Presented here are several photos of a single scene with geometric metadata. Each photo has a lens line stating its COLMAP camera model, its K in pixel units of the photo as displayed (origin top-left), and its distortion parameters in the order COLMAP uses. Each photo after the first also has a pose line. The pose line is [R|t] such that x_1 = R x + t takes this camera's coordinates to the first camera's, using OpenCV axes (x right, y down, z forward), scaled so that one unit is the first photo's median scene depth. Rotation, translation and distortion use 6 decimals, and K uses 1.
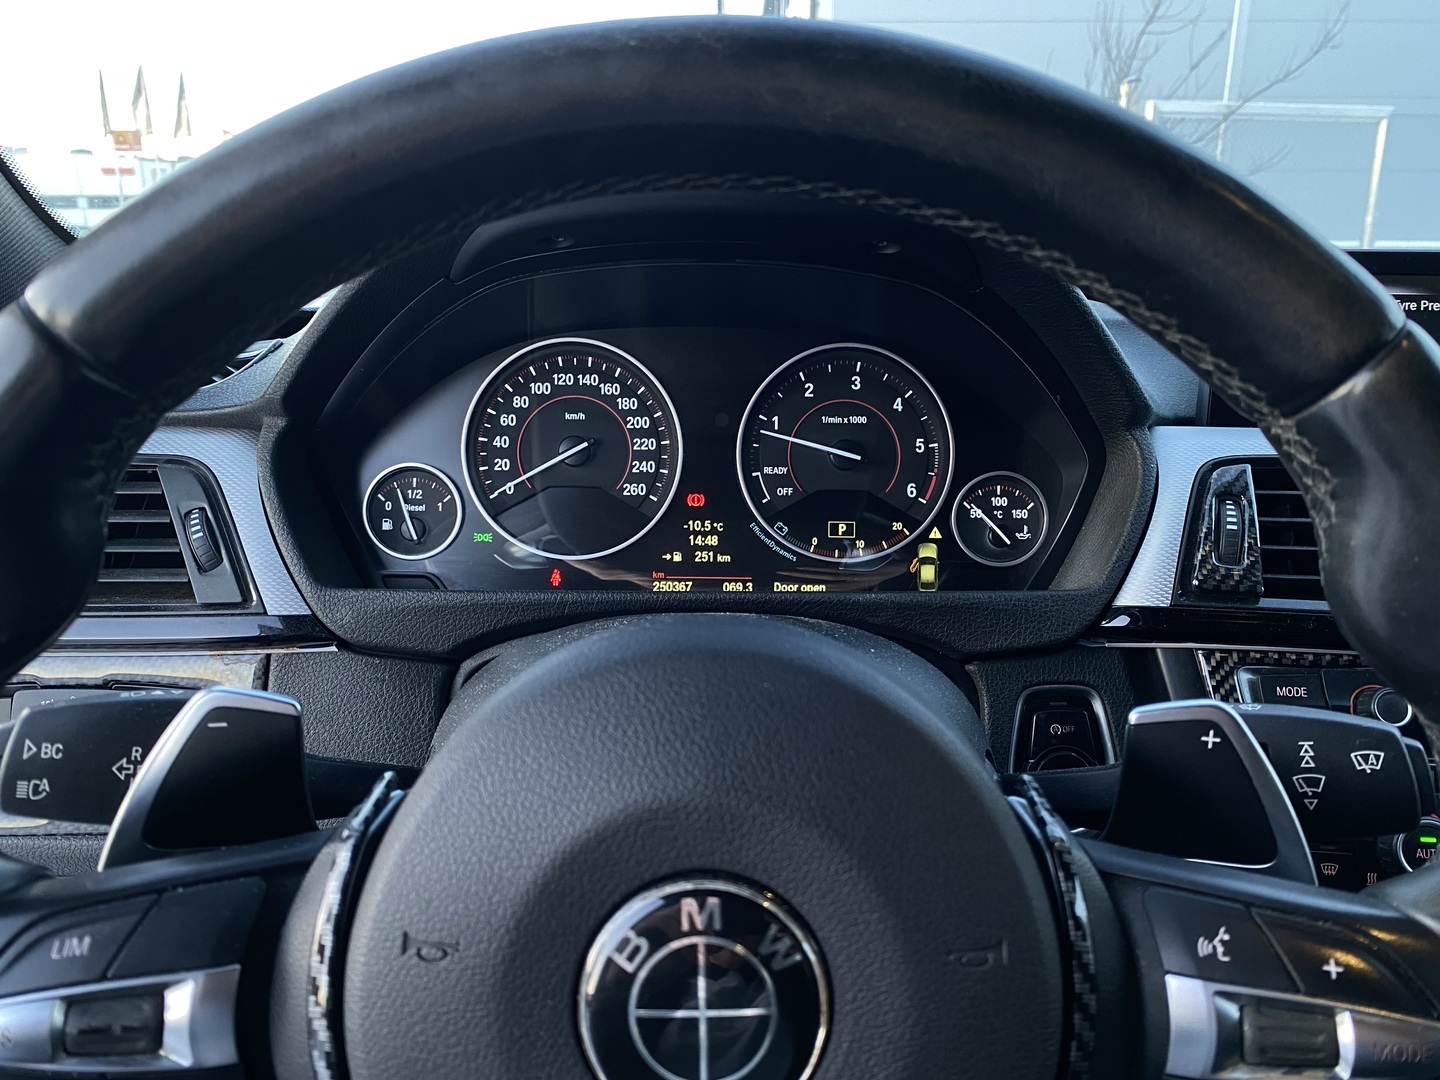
lens RADIAL K [[1092.0, 0, 720.0], [0, 1092.0, 540.0], [0, 0, 1]] dist [0.020785, -0.002877]
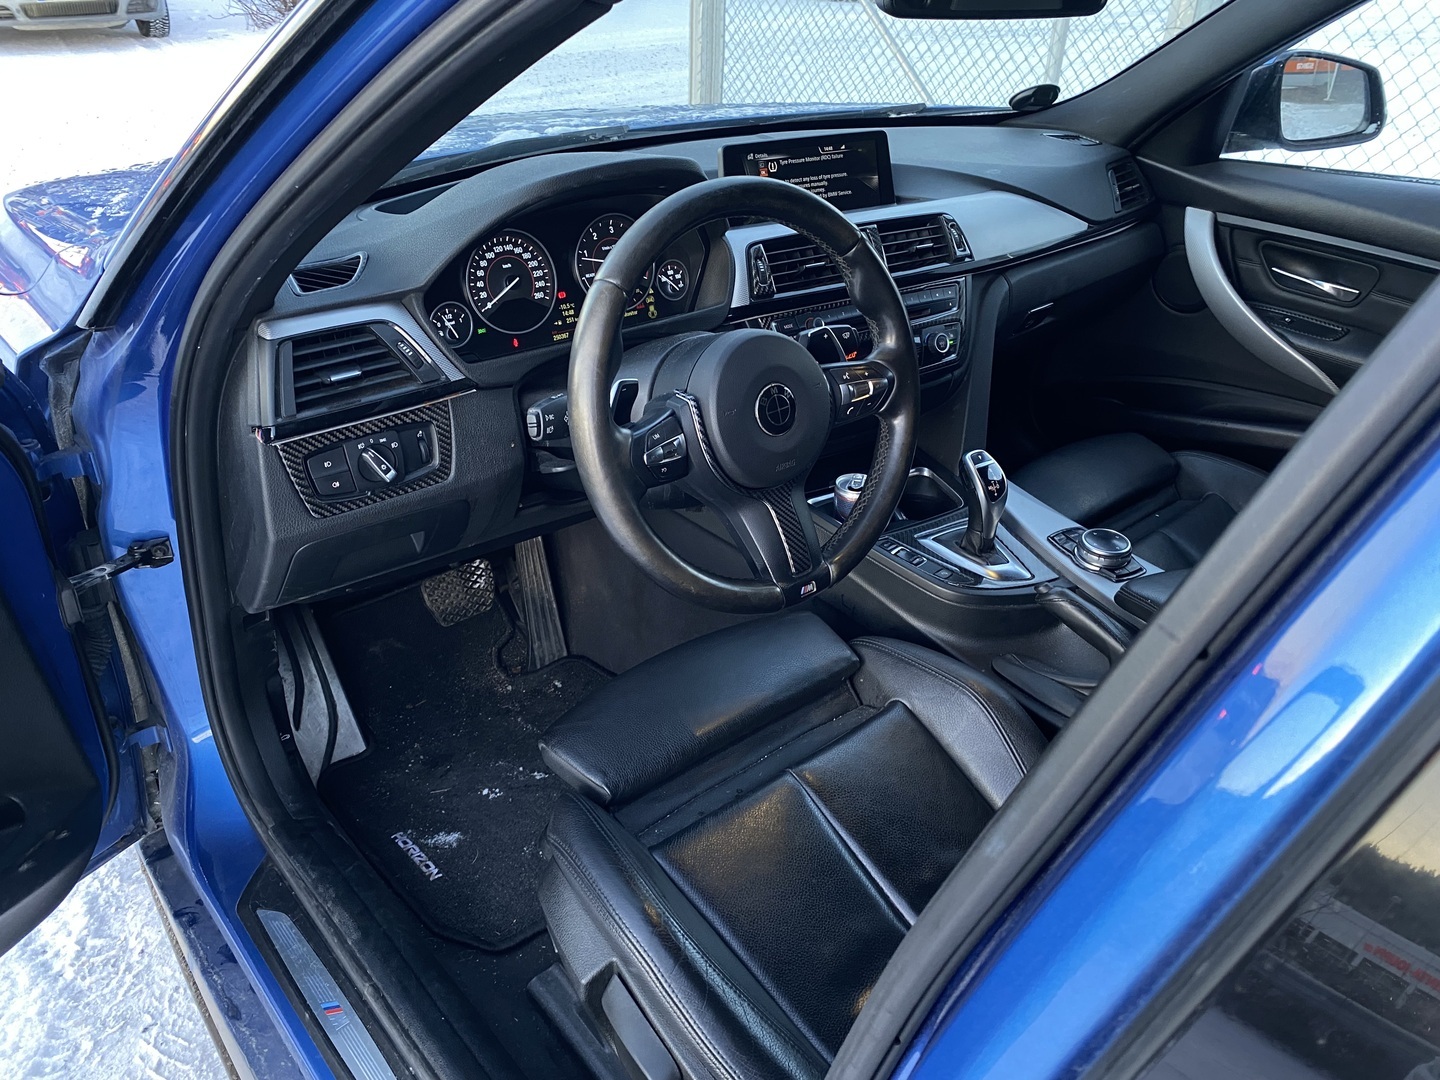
lens RADIAL K [[1092.0, 0, 720.0], [0, 1092.0, 540.0], [0, 0, 1]] dist [0.020785, -0.002877]
pose [[0.784327, -0.303040, 0.541294, -1.128757], [0.152357, 0.939938, 0.305456, -0.199768], [-0.601348, -0.157107, 0.783389, -1.015523]]
